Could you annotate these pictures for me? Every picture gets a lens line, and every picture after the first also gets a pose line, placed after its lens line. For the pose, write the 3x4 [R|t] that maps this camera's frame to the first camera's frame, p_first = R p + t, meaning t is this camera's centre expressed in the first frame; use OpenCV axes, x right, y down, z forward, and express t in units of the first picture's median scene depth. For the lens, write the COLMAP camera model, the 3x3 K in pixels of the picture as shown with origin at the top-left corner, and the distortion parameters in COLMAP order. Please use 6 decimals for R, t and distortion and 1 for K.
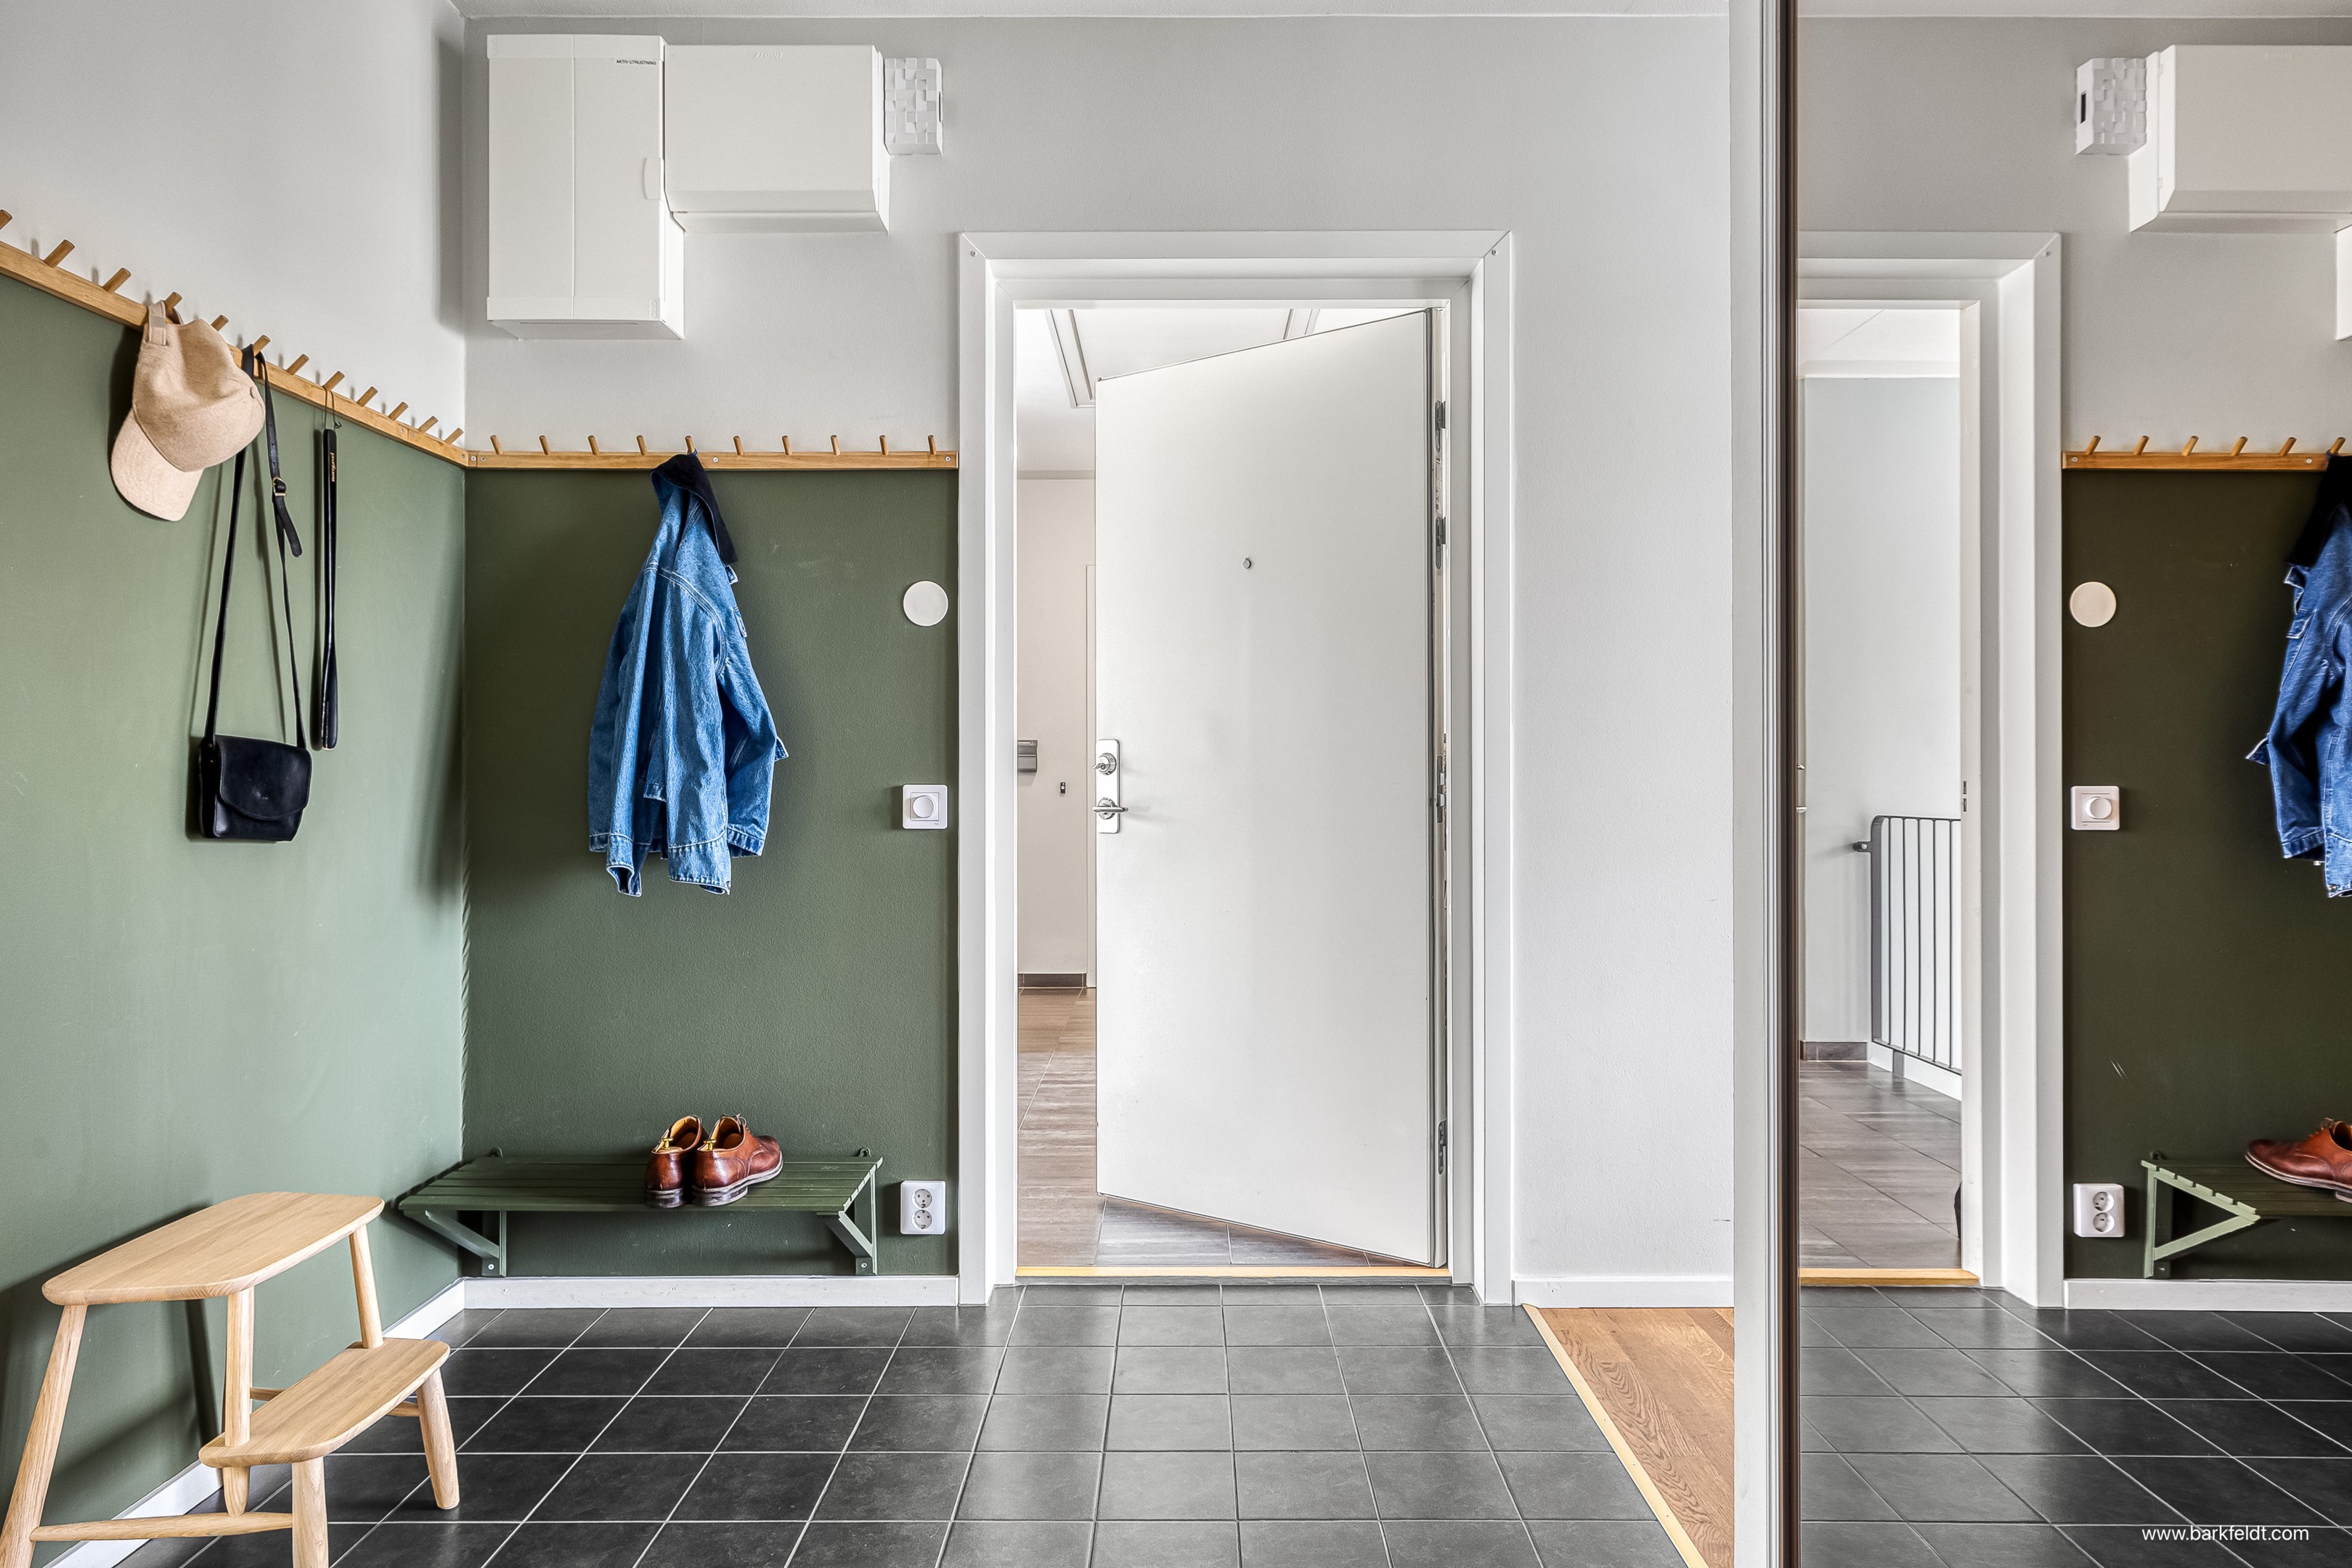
lens RADIAL K [[1415.0, 0, 1175.0], [0, 1415.0, 769.2], [0, 0, 1]] dist [0.002886, 0.000494]
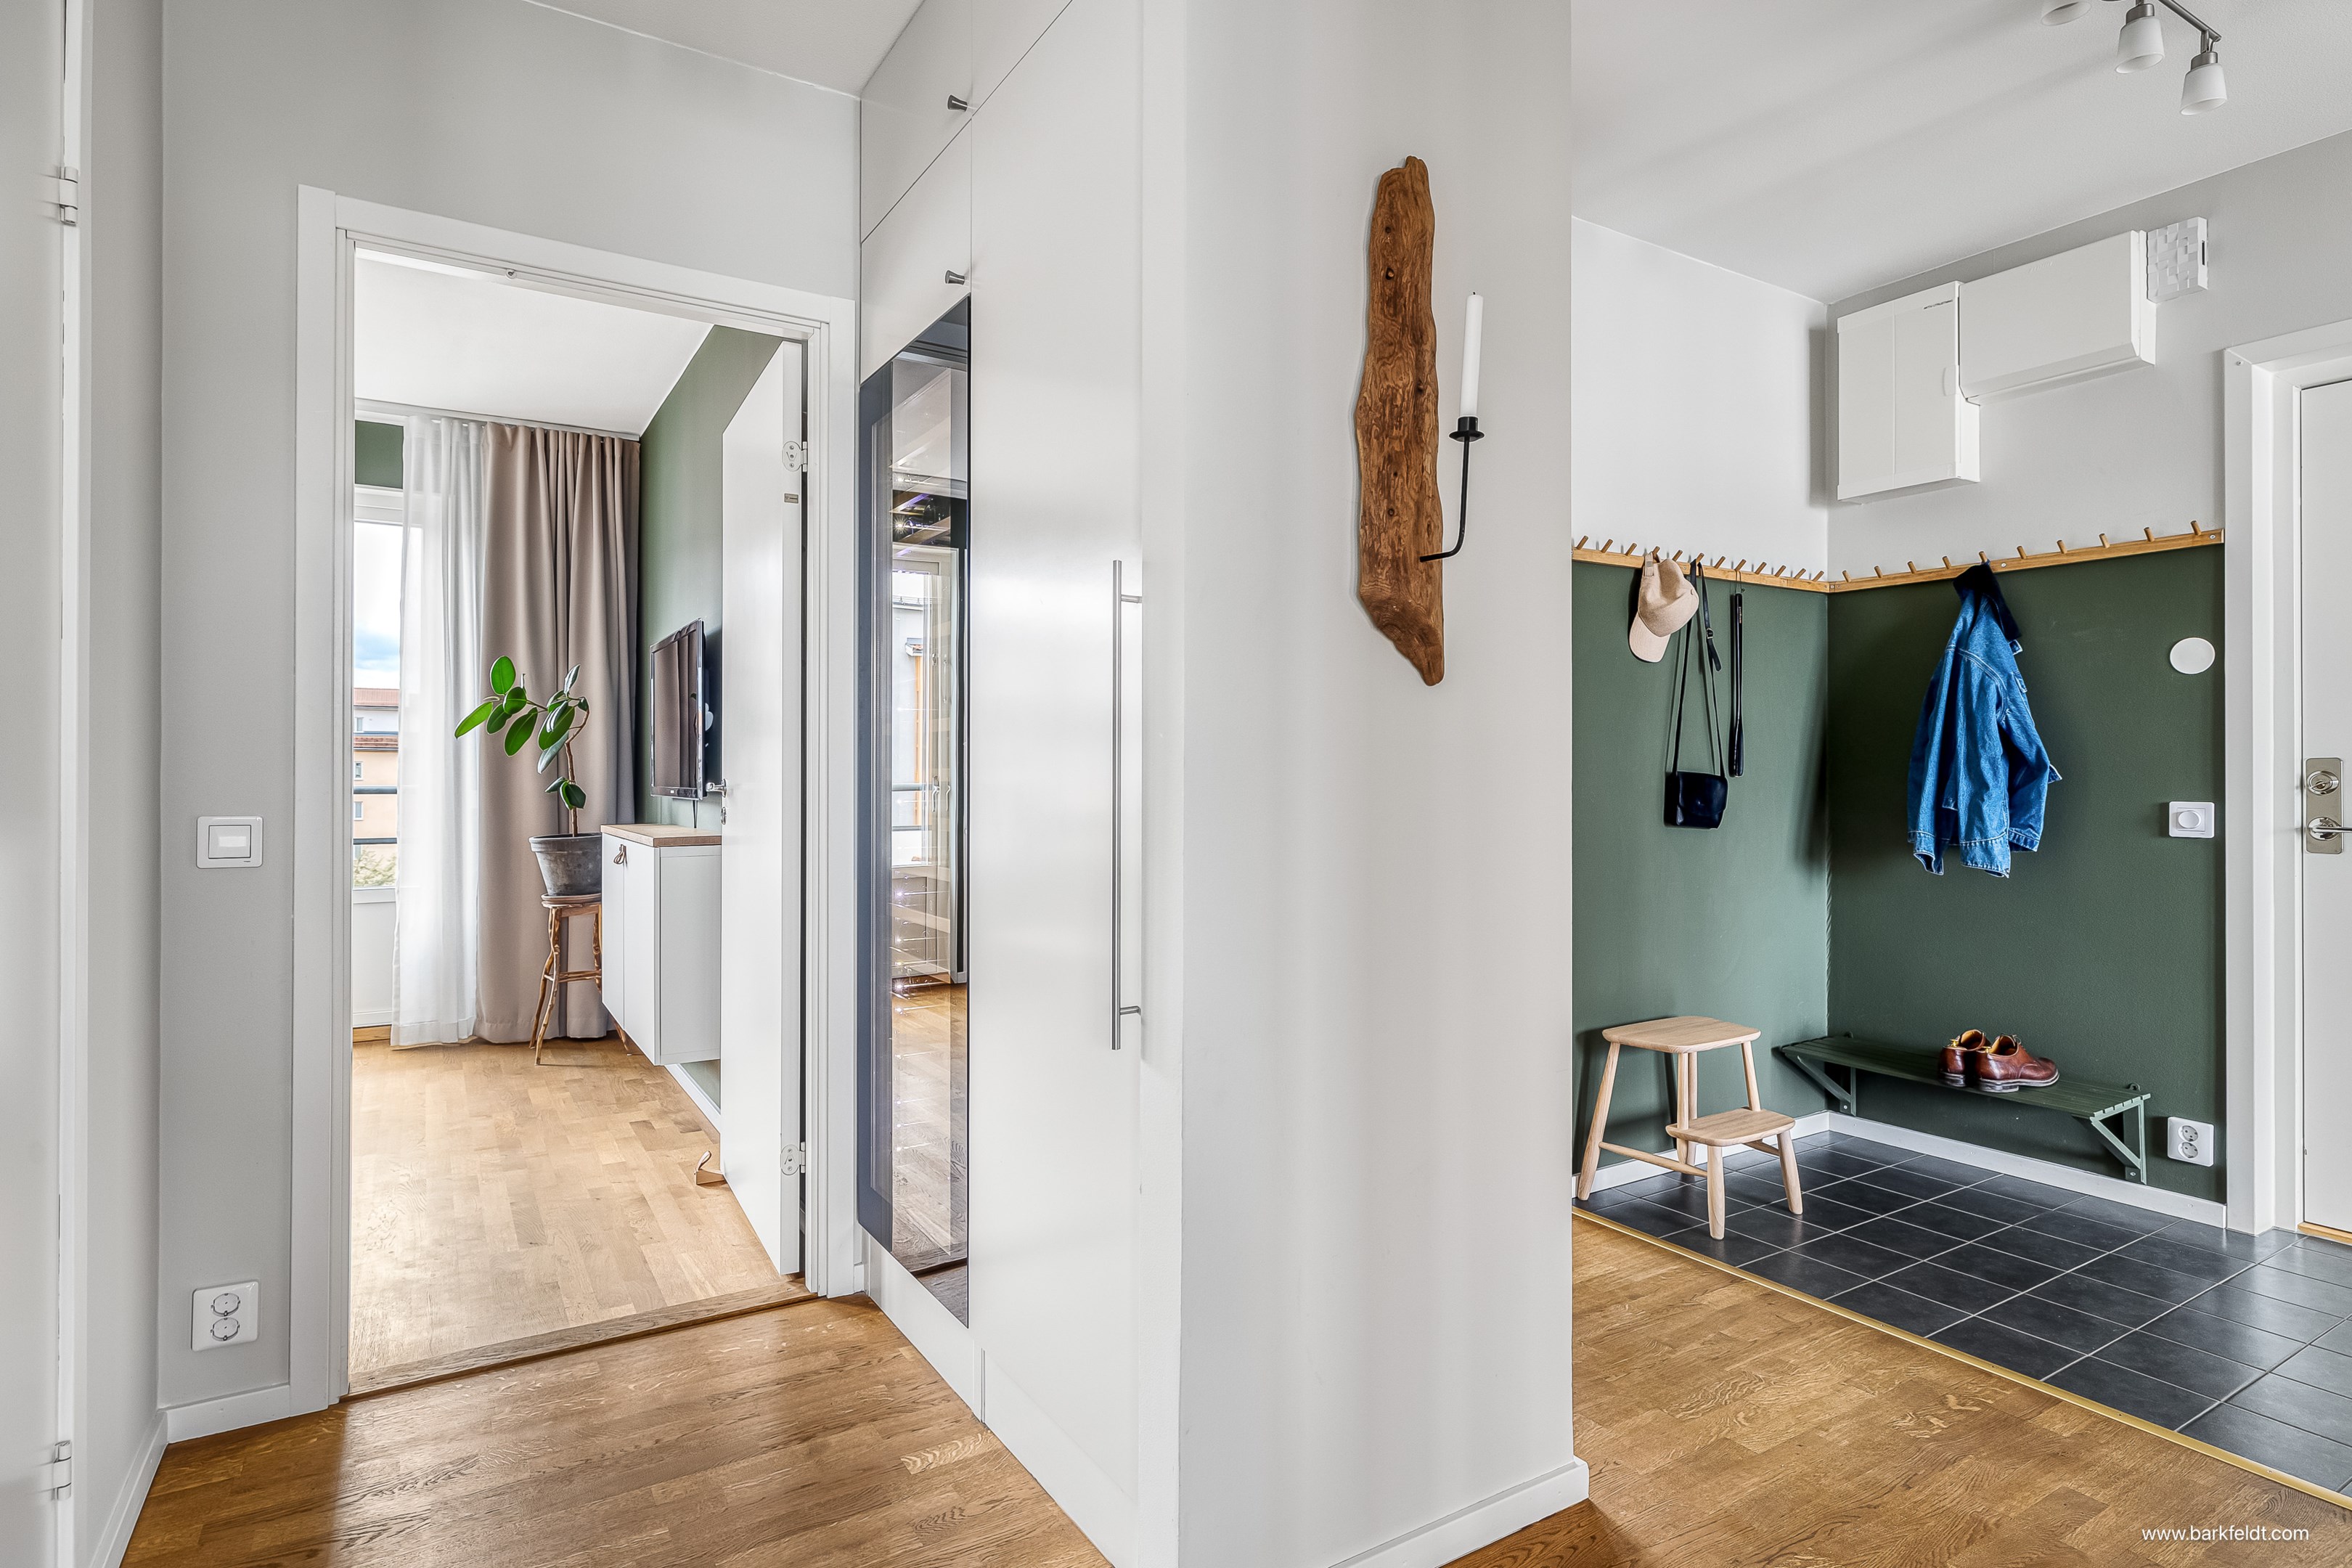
lens RADIAL K [[1217.3, 0, 1181.4], [0, 1217.3, 772.4], [0, 0, 1]] dist [0.009474, 0.001061]
pose [[0.524047, -0.001922, -0.851687, 0.286193], [0.005547, 0.999984, 0.001156, -0.021949], [0.851672, -0.005330, 0.524049, -0.330694]]
